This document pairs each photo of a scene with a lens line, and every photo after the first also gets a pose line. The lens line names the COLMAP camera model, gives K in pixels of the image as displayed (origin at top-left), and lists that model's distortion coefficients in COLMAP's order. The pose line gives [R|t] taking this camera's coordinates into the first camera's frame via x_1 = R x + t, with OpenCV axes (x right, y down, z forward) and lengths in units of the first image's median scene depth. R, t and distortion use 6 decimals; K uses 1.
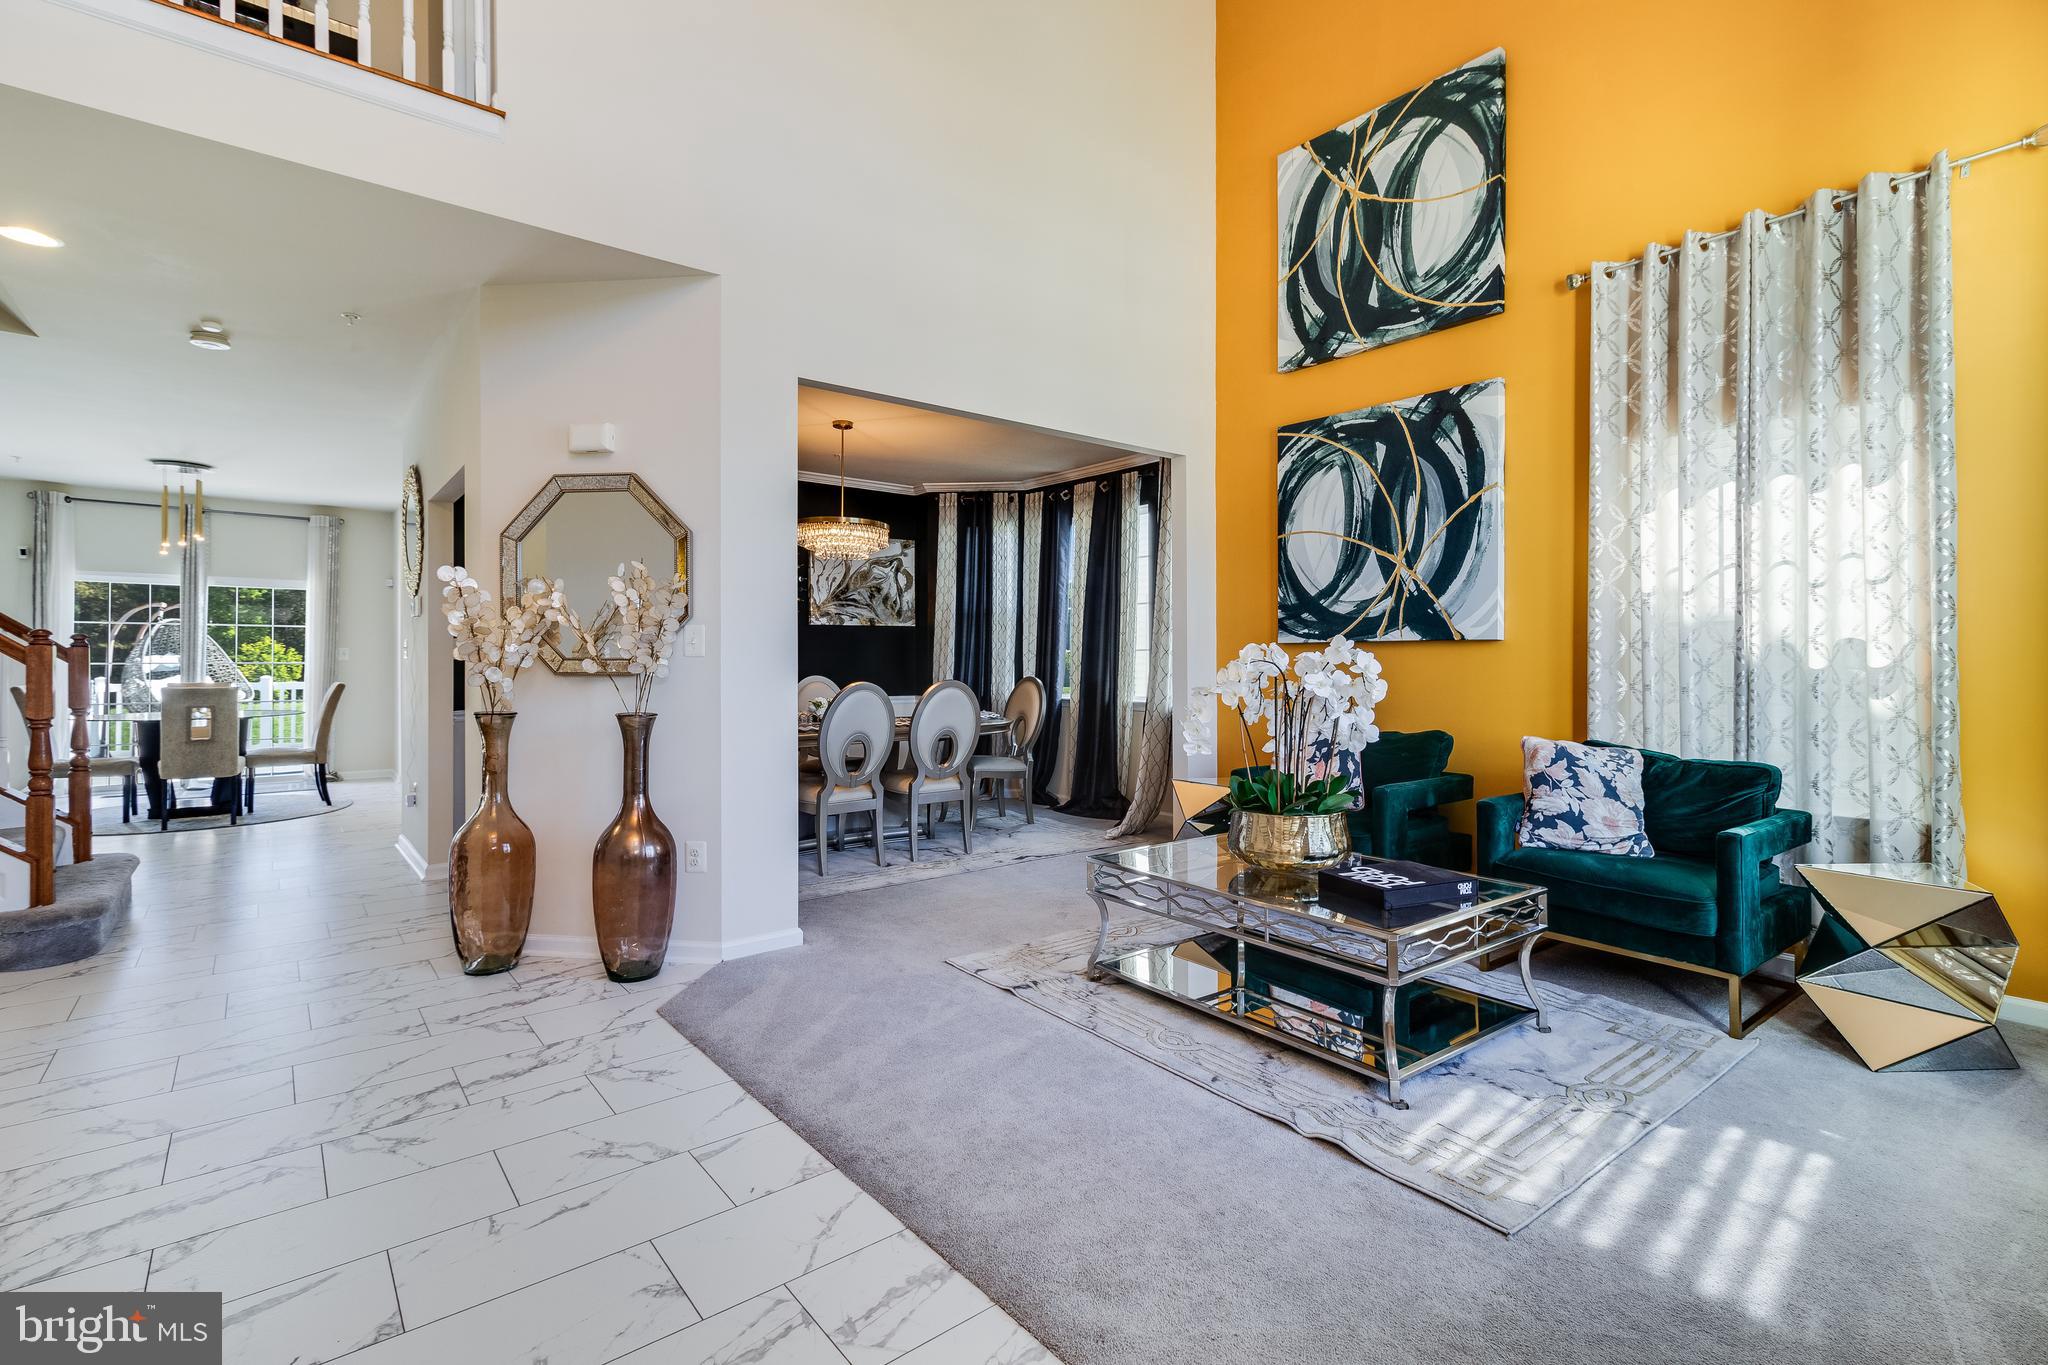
lens RADIAL K [[942.1, 0, 1039.8], [0, 942.1, 659.2], [0, 0, 1]] dist [0.001190, 0.000518]
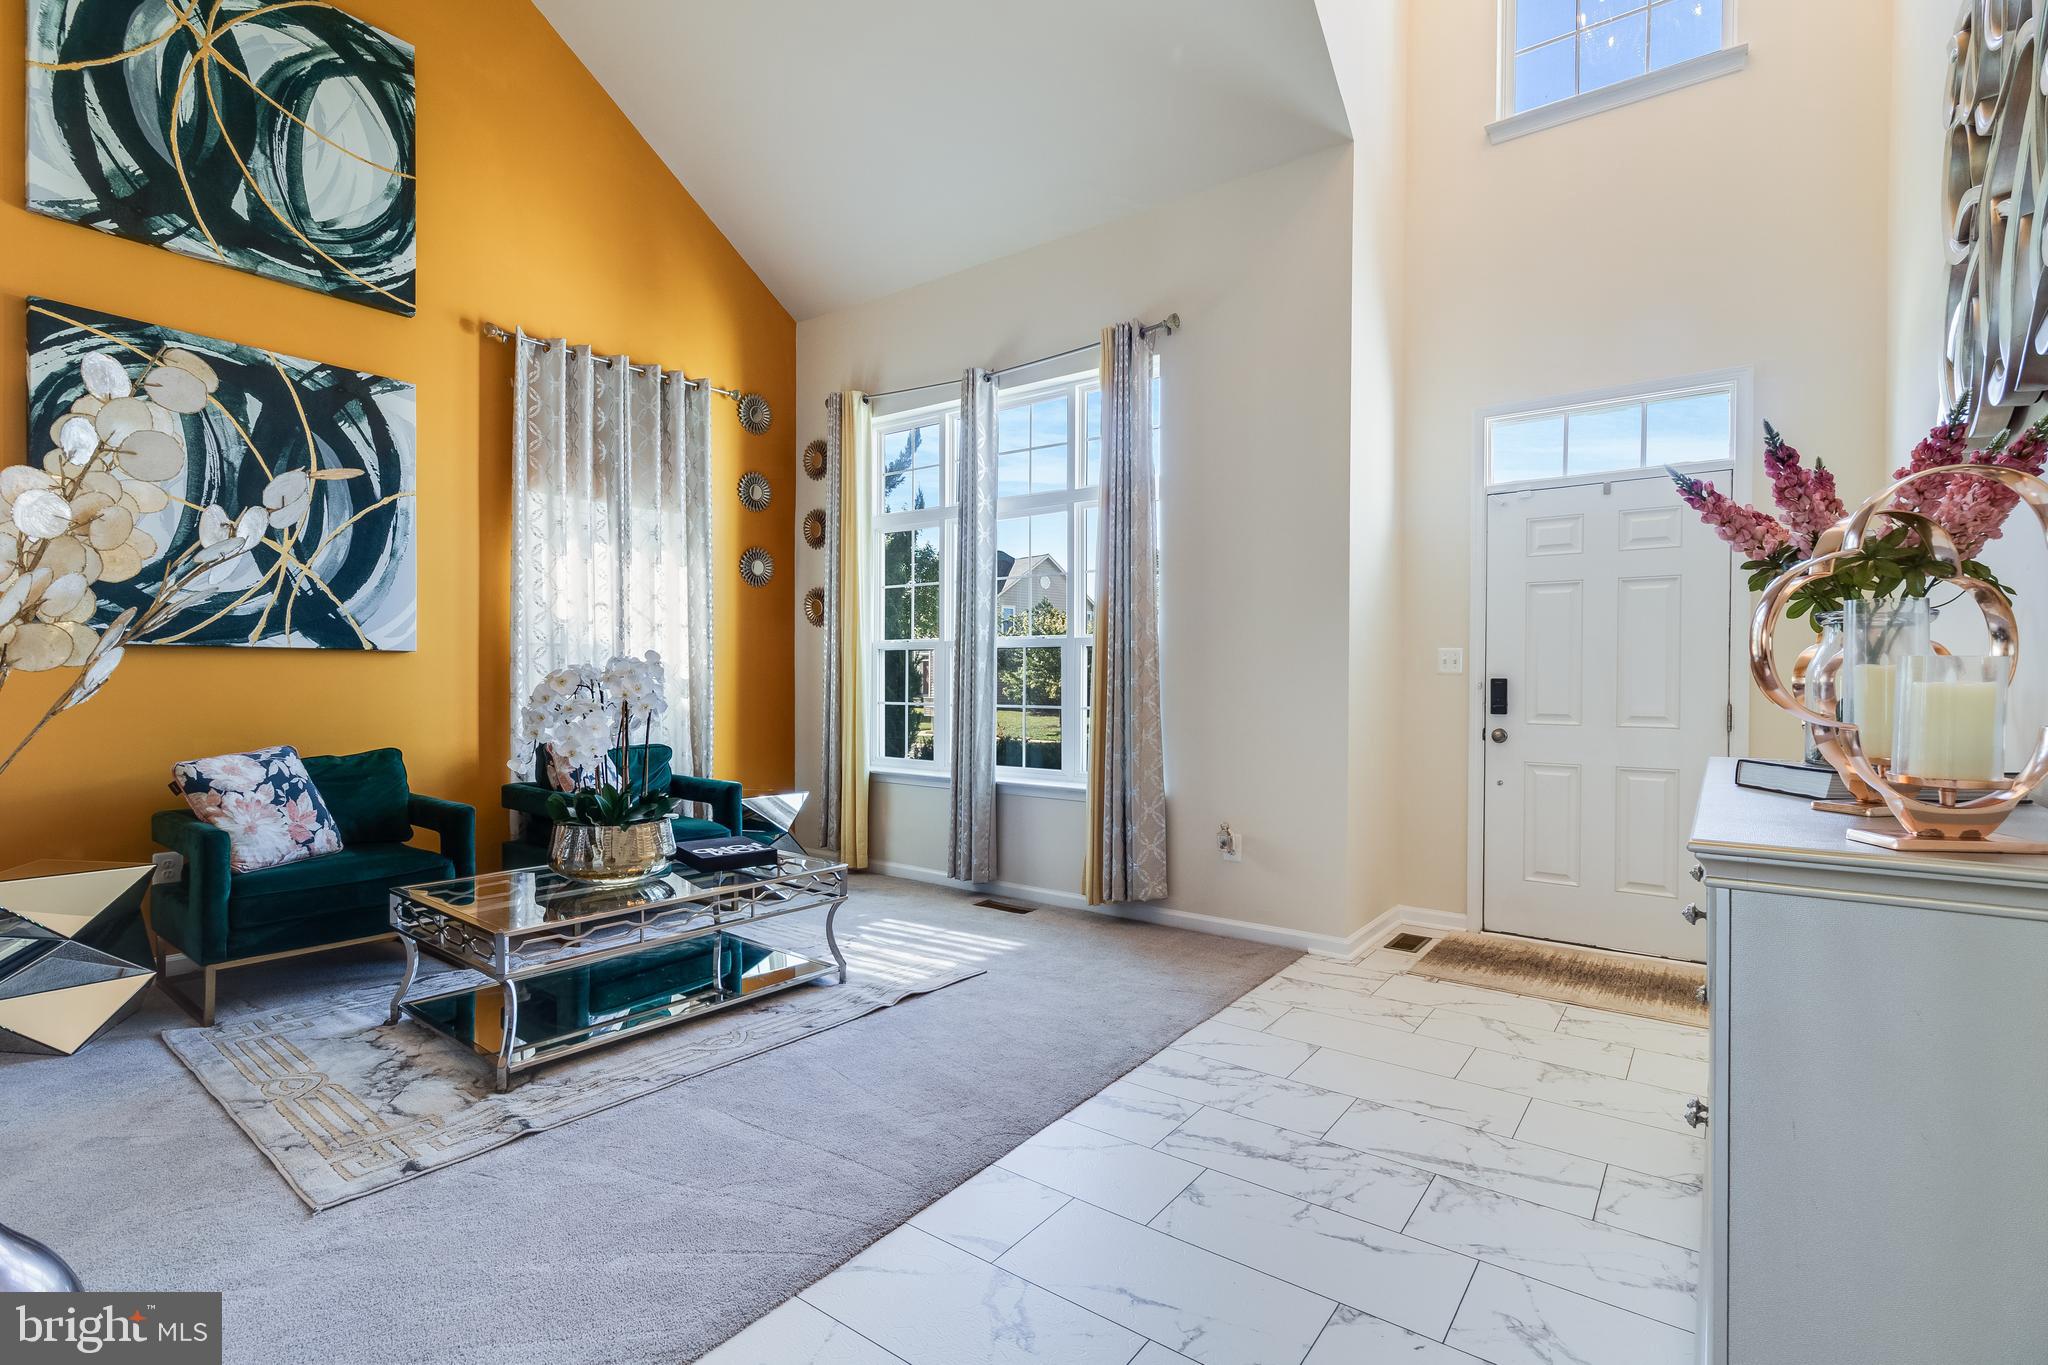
lens RADIAL K [[942.1, 0, 1022.7], [0, 942.1, 687.2], [0, 0, 1]] dist [0.001190, 0.000518]
pose [[-0.240464, -0.010550, 0.970601, -0.572732], [-0.006714, 0.999935, 0.009205, 0.003082], [-0.970635, -0.004303, -0.240519, 0.570830]]
